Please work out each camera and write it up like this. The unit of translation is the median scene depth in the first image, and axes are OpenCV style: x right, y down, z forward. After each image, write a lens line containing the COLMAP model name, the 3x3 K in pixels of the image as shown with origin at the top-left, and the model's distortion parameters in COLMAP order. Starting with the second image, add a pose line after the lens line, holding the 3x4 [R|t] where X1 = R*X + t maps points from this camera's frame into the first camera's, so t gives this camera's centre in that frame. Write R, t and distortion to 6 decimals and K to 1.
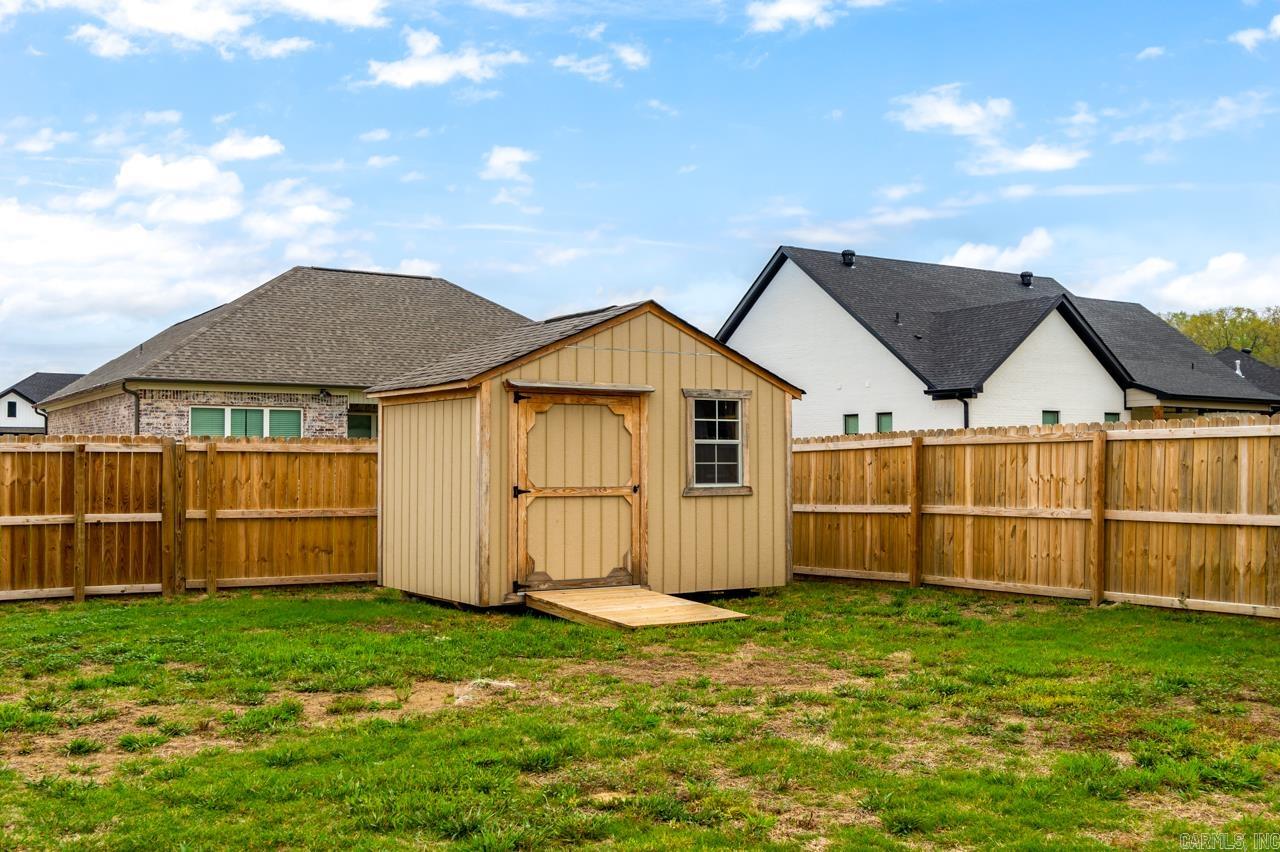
lens RADIAL K [[1250.0, 0, 629.6], [0, 1250.0, 431.5], [0, 0, 1]] dist [-0.008110, 0.000000]
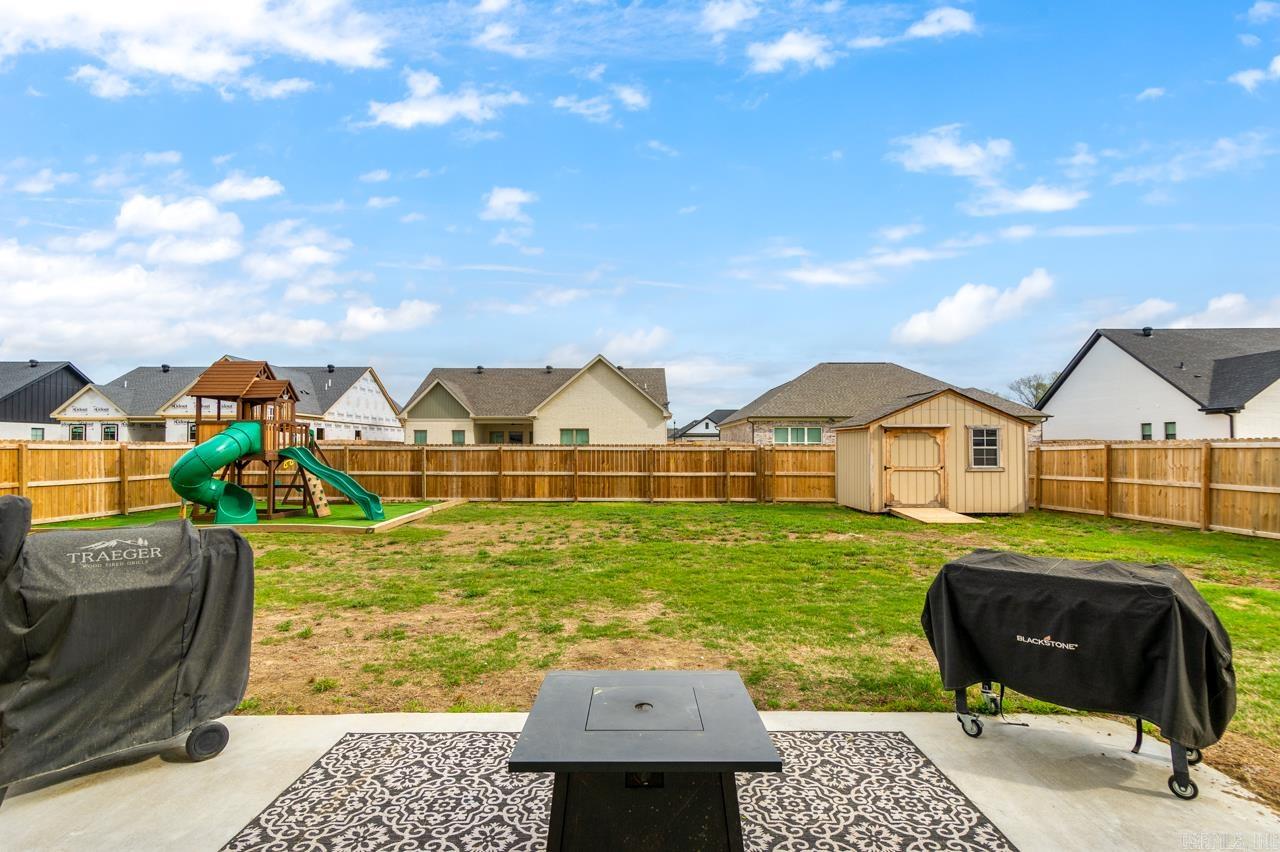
lens RADIAL K [[619.2, 0, 635.4], [0, 619.2, 436.2], [0, 0, 1]] dist [0.017235, 0.001387]
pose [[0.839025, -0.008634, -0.544024, 0.151185], [0.013462, 0.999897, 0.004893, -0.026550], [0.543926, -0.011429, 0.839056, -0.298740]]
